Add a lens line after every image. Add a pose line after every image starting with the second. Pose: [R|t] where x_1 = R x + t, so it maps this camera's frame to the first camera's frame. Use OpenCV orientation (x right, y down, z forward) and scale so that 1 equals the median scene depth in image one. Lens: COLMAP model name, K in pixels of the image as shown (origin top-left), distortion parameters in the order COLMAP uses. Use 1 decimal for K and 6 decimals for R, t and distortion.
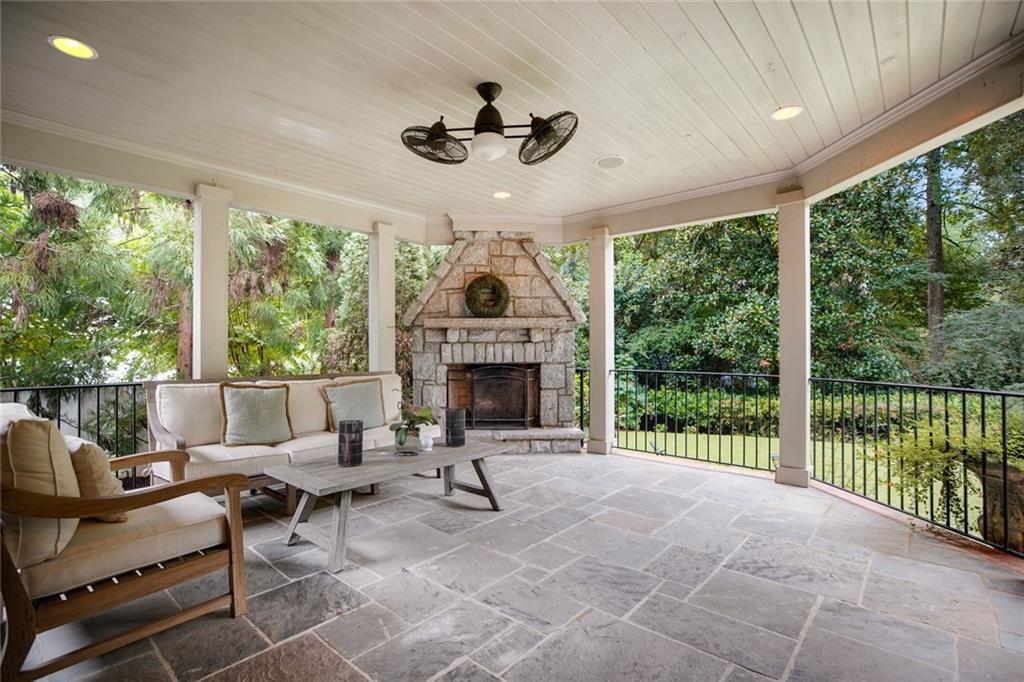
lens RADIAL K [[475.1, 0, 505.0], [0, 475.1, 342.8], [0, 0, 1]] dist [-0.006458, 0.002027]
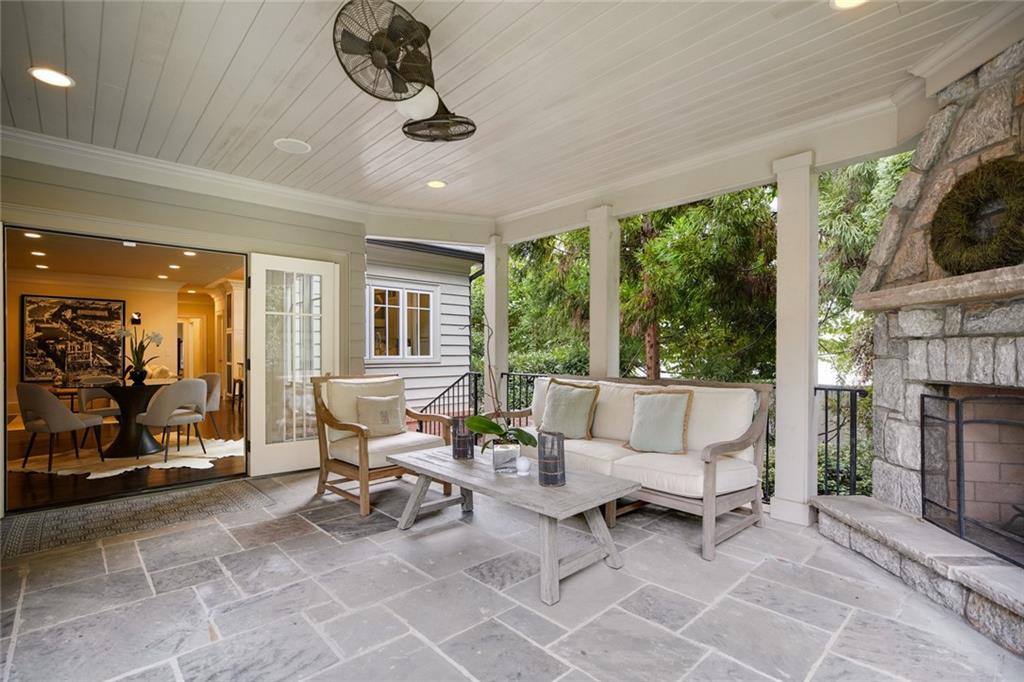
lens RADIAL K [[475.1, 0, 504.9], [0, 475.1, 348.9], [0, 0, 1]] dist [-0.006458, 0.002027]
pose [[-0.090762, -0.006935, -0.995848, 0.631052], [0.012750, 0.999886, -0.008125, 0.015194], [0.995791, -0.013435, -0.090664, 1.003492]]
